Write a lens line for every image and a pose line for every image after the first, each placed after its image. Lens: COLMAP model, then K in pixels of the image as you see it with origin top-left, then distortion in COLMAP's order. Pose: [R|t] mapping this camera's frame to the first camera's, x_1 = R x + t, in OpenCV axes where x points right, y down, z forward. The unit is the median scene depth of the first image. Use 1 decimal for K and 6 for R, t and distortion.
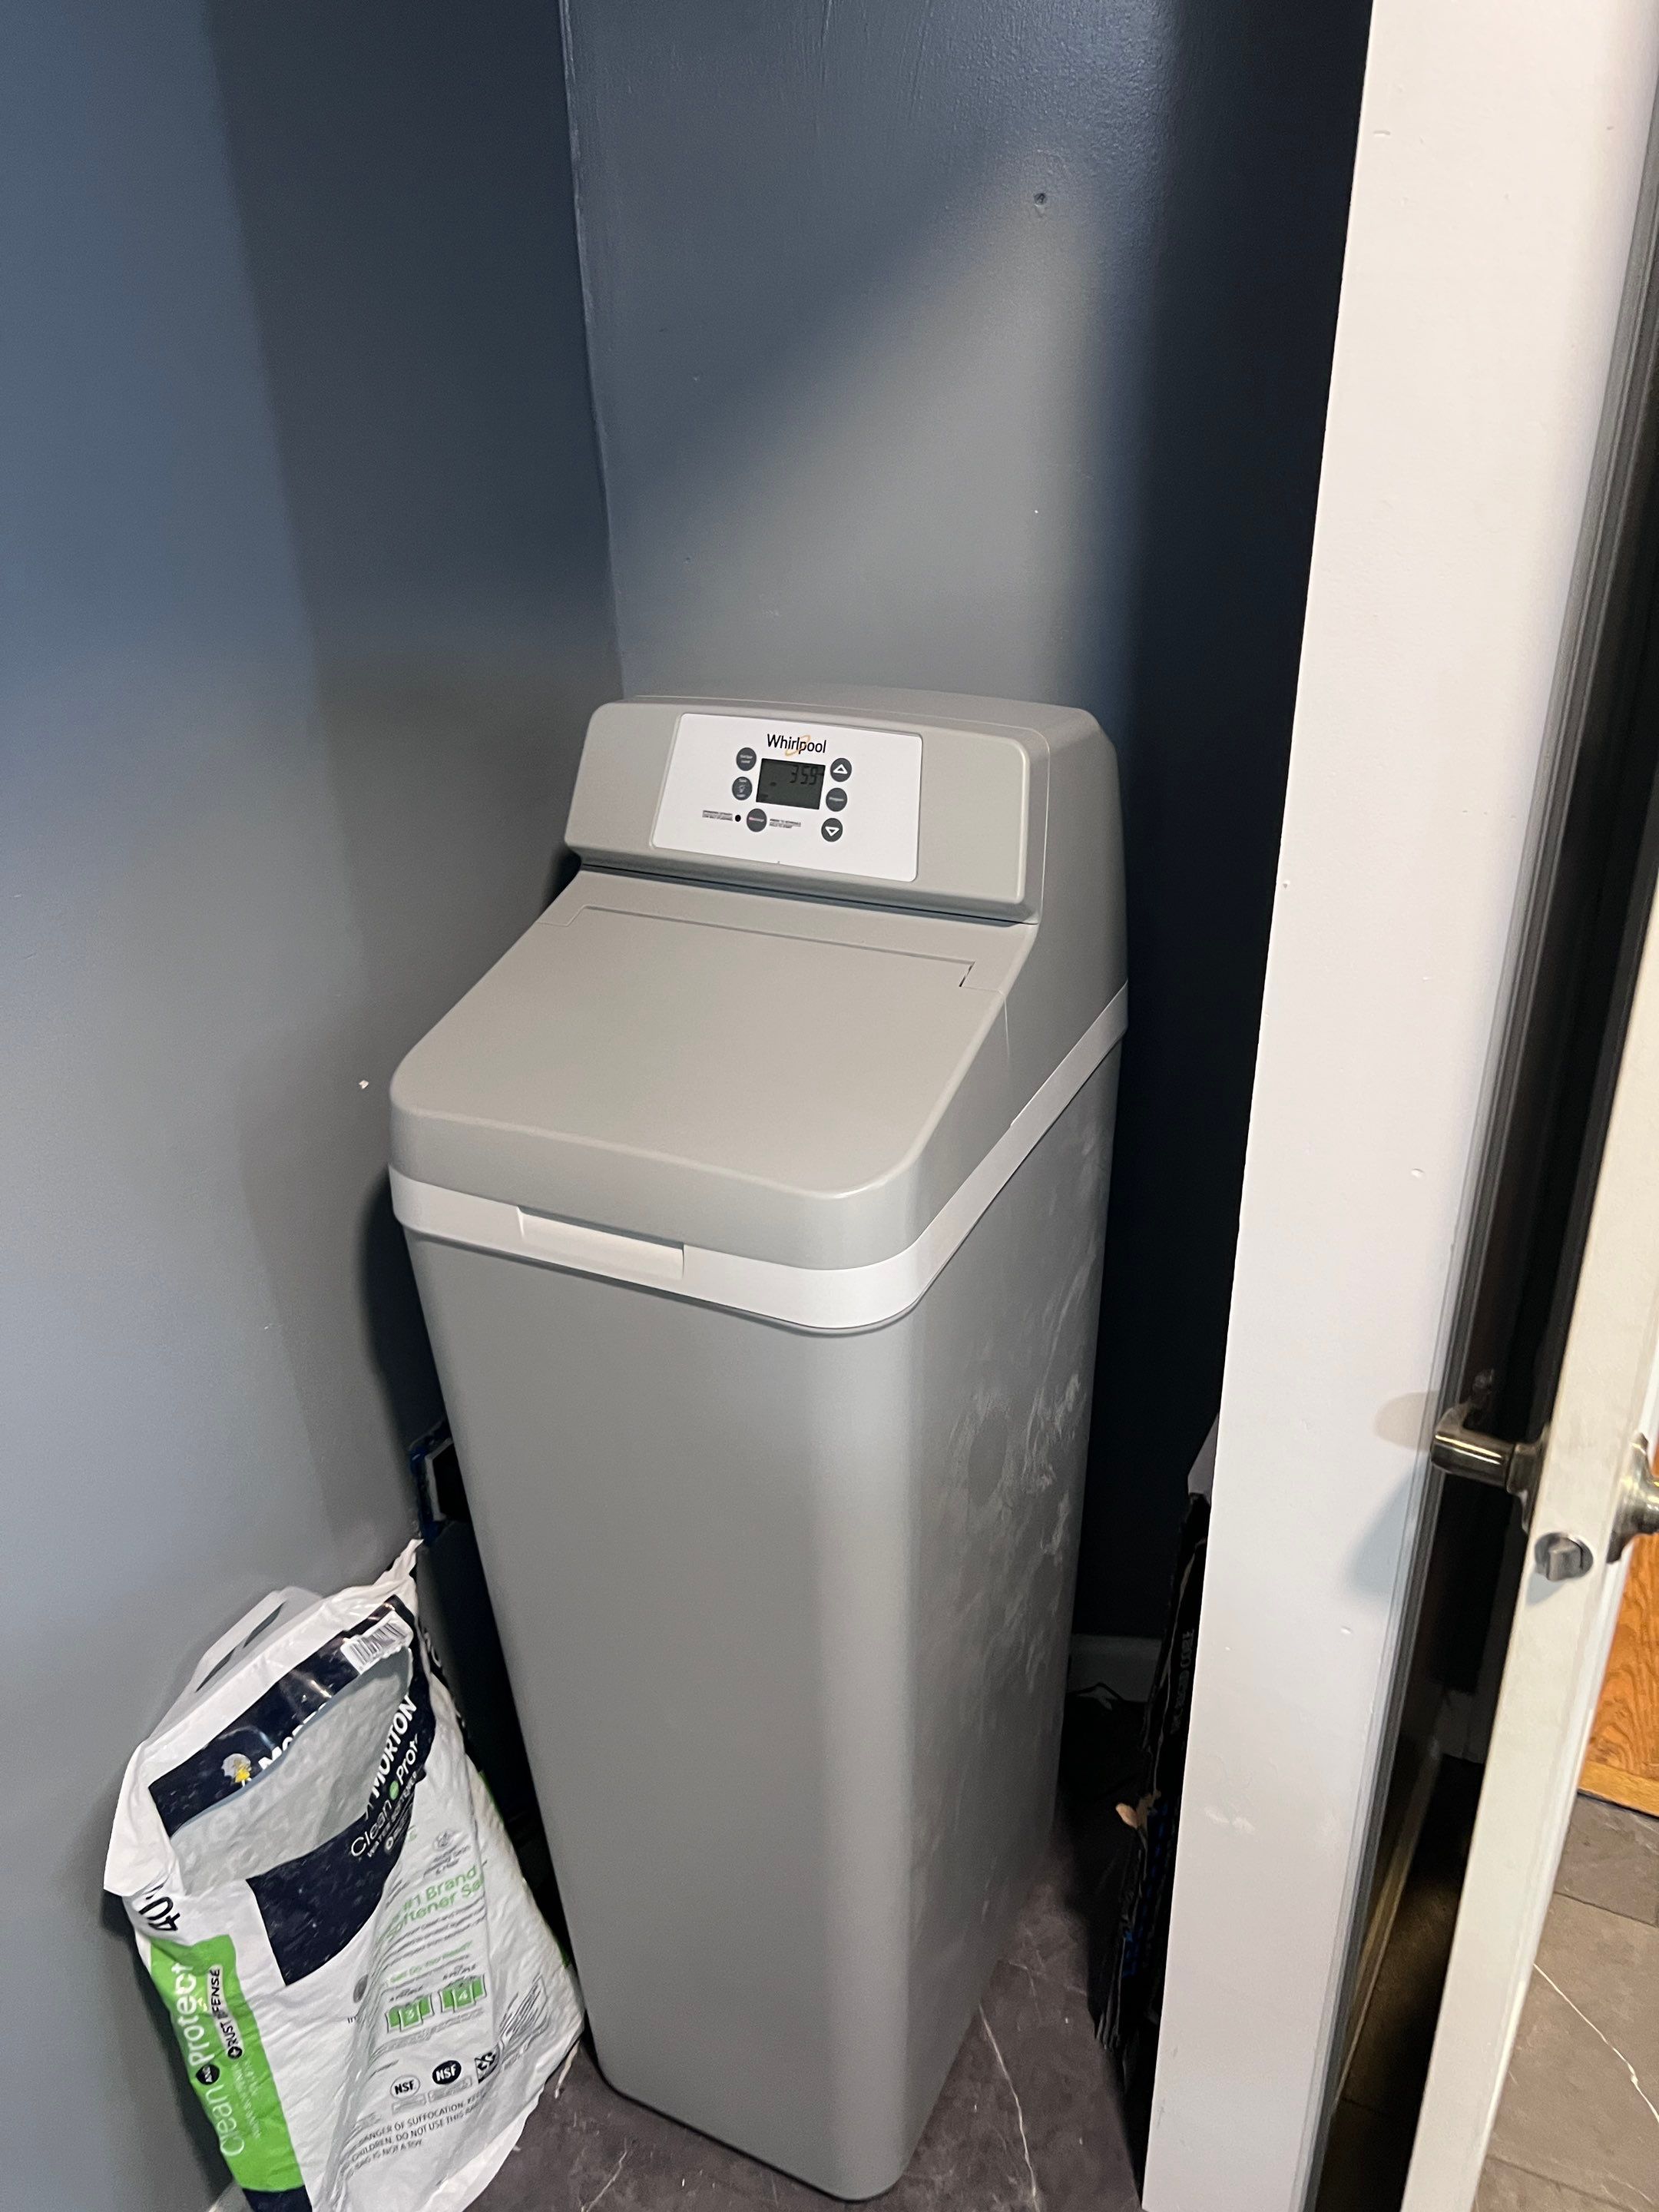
lens RADIAL K [[1685.6, 0, 859.7], [0, 1685.6, 1095.6], [0, 0, 1]] dist [0.082104, -0.088327]
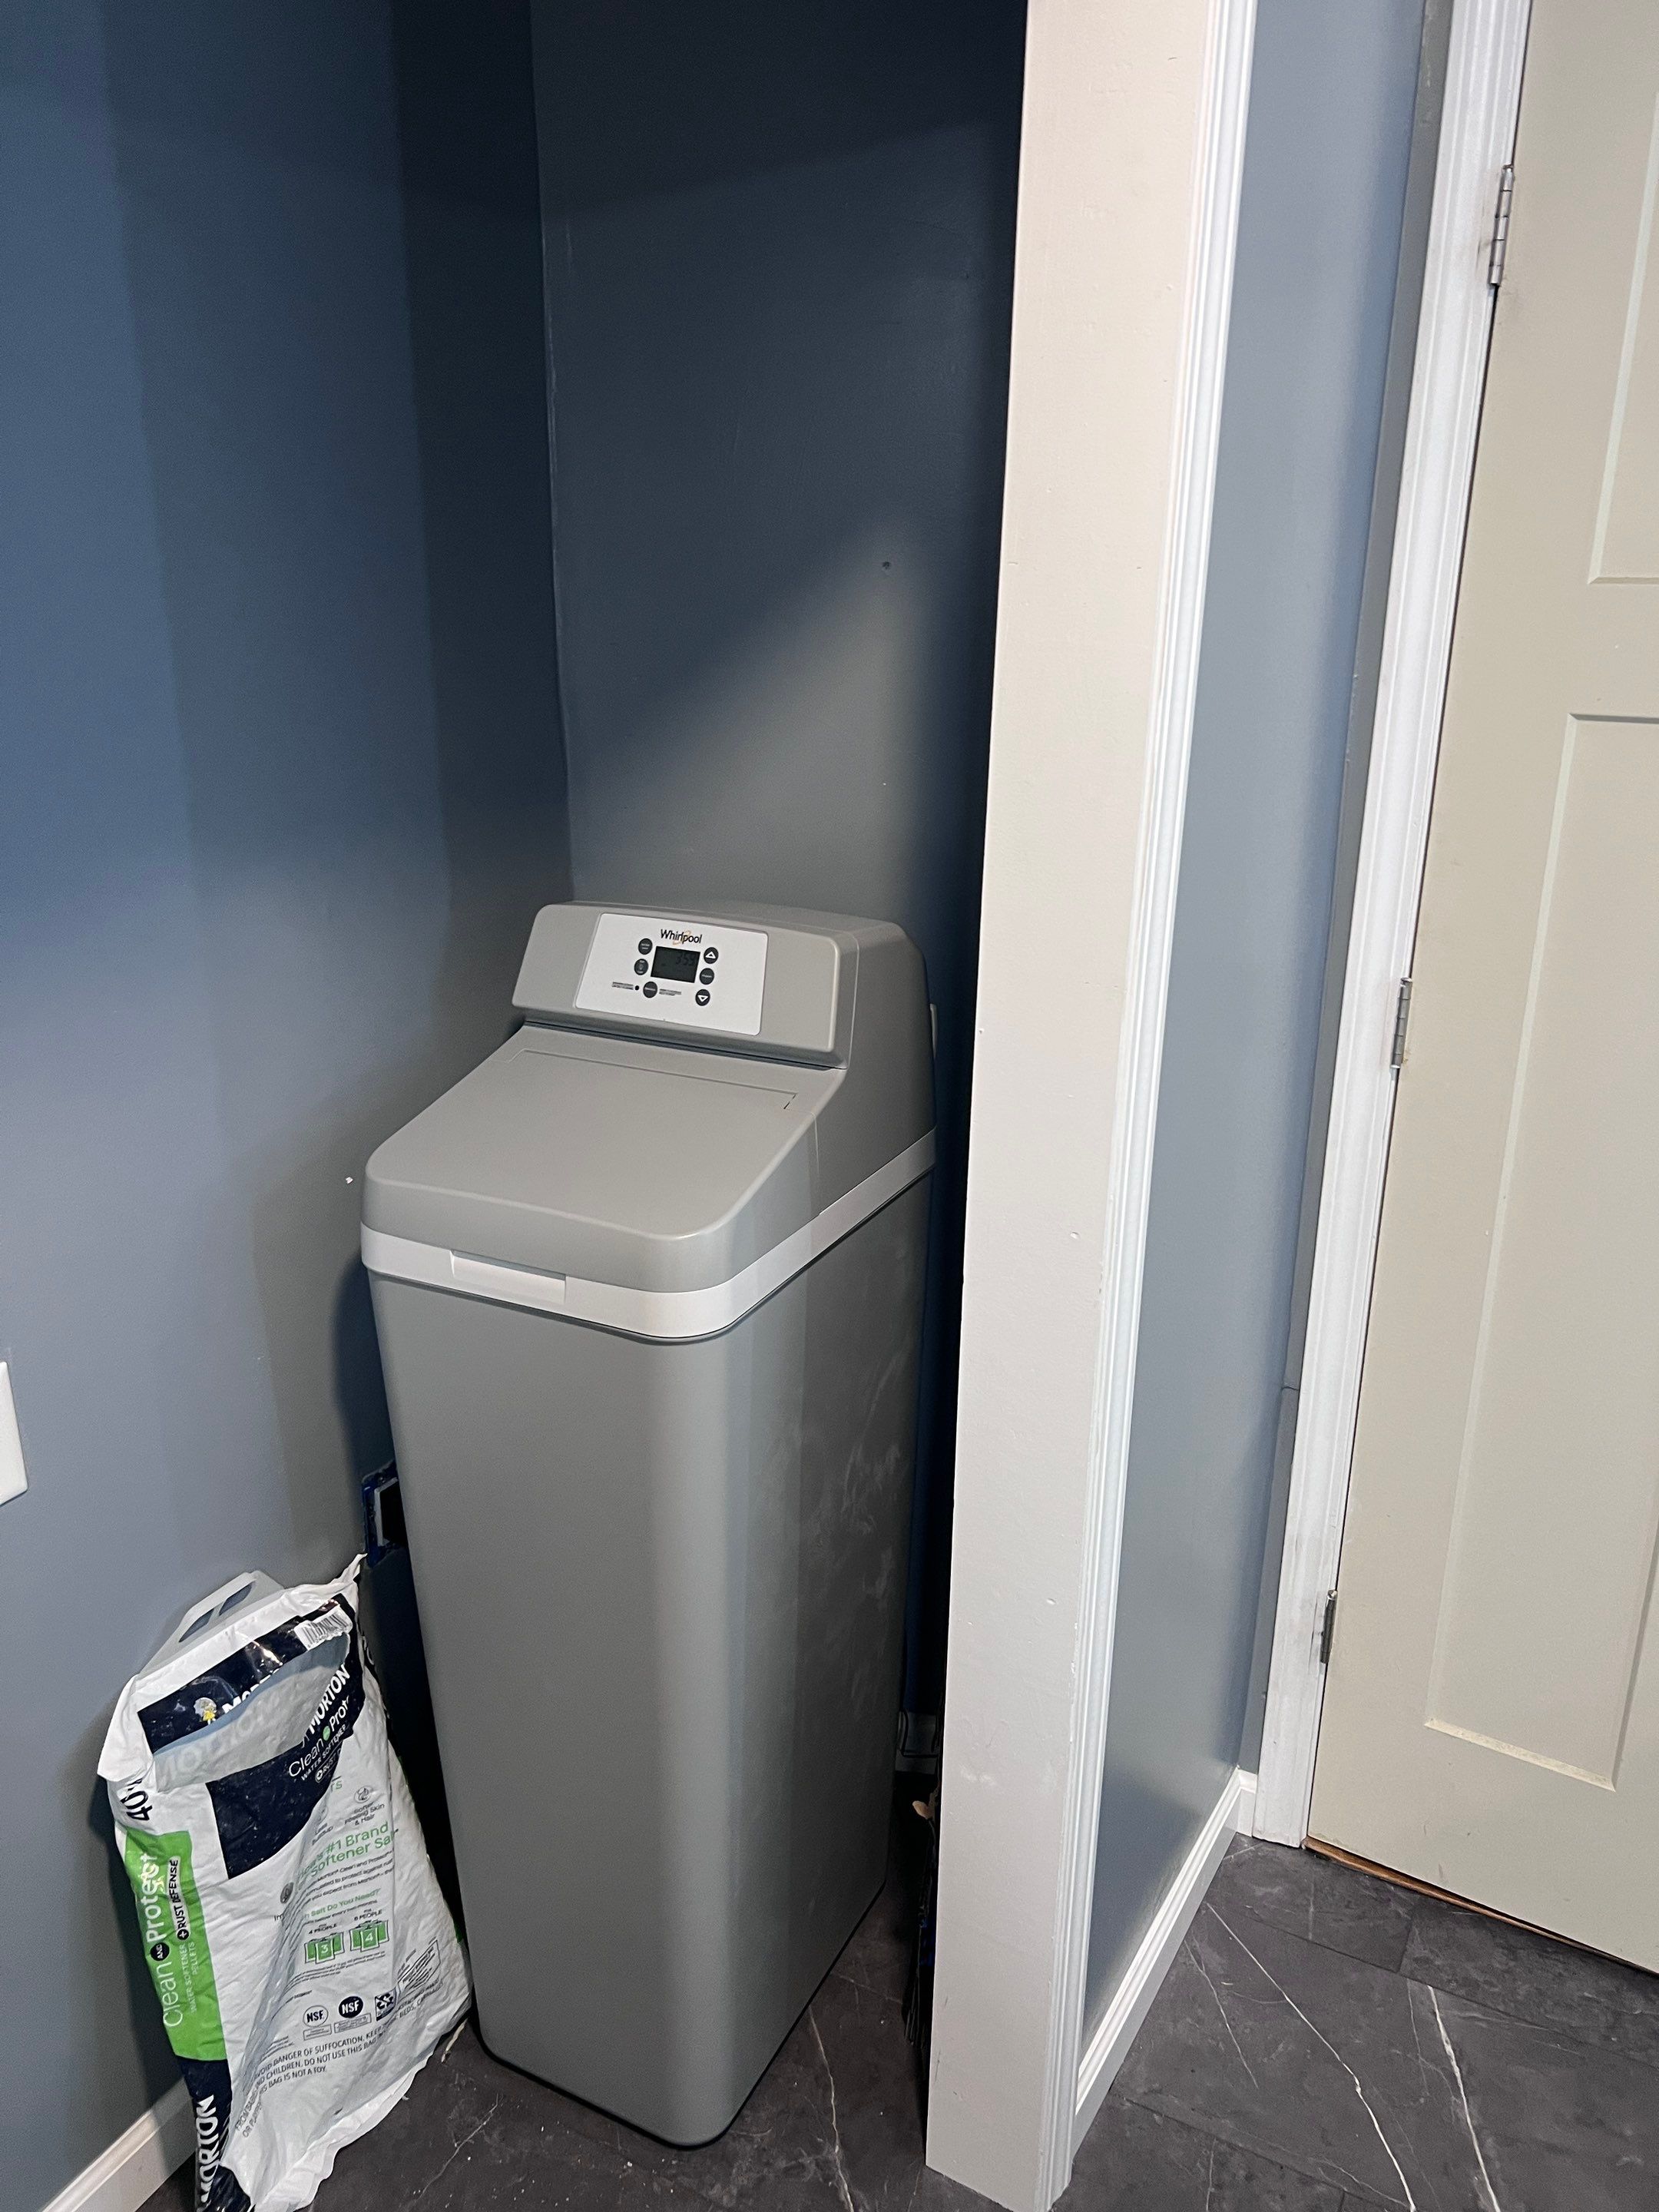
lens RADIAL K [[1655.1, 0, 857.7], [0, 1655.1, 1093.6], [0, 0, 1]] dist [0.051547, -0.061004]
pose [[0.999159, 0.040746, -0.004626, 0.110152], [-0.040980, 0.987977, -0.149072, 0.107817], [-0.001504, 0.149136, 0.988816, -0.302887]]
